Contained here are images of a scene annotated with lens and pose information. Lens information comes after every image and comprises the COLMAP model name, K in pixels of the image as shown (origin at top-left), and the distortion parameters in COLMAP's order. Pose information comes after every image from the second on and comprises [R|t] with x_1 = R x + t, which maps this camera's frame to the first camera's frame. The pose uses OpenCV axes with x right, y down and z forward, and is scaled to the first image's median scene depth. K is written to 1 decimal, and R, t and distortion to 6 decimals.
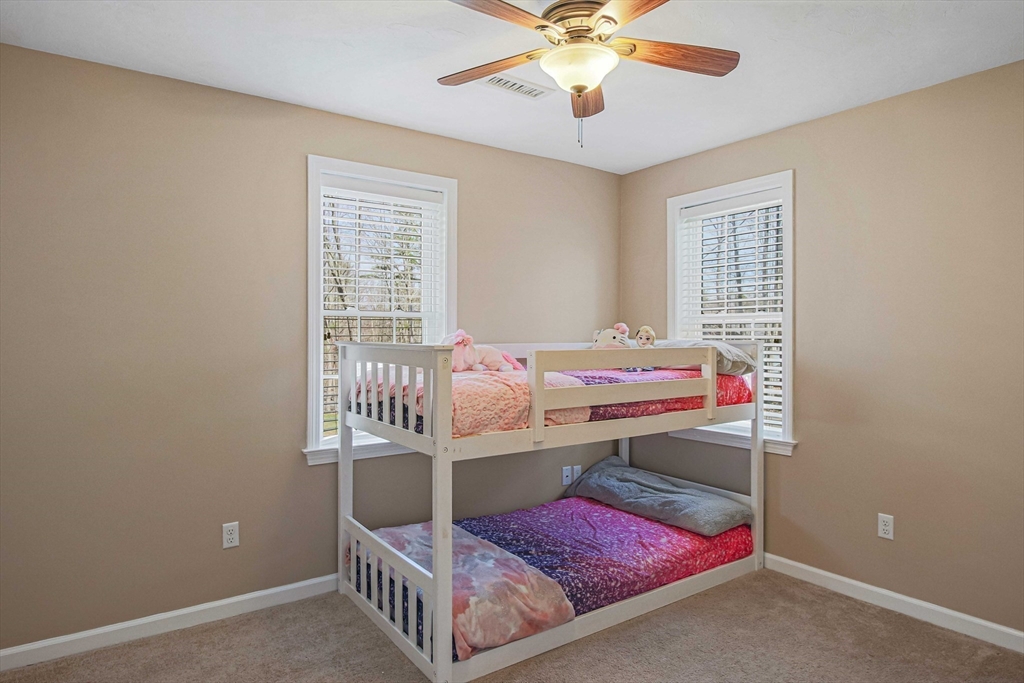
lens RADIAL K [[602.1, 0, 512.6], [0, 602.1, 335.6], [0, 0, 1]] dist [-0.001226, -0.000516]
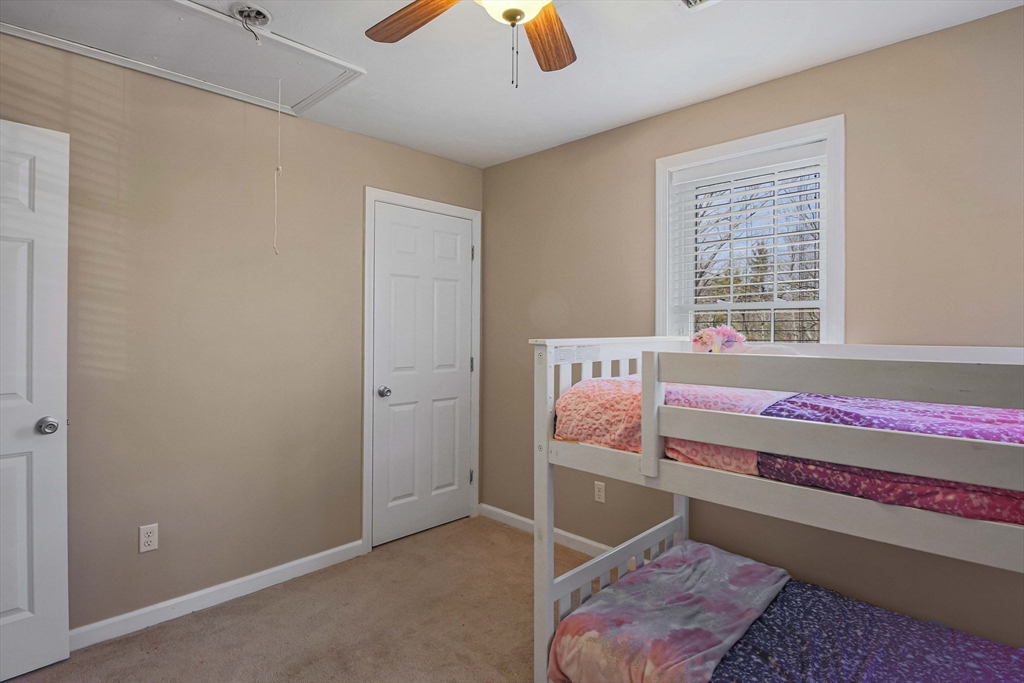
lens RADIAL K [[528.1, 0, 510.8], [0, 528.1, 325.3], [0, 0, 1]] dist [0.001010, -0.012495]
pose [[0.180114, -0.003516, -0.983639, 0.640563], [-0.005419, 0.999975, -0.004567, -0.003121], [0.983631, 0.006153, 0.180091, 0.715445]]
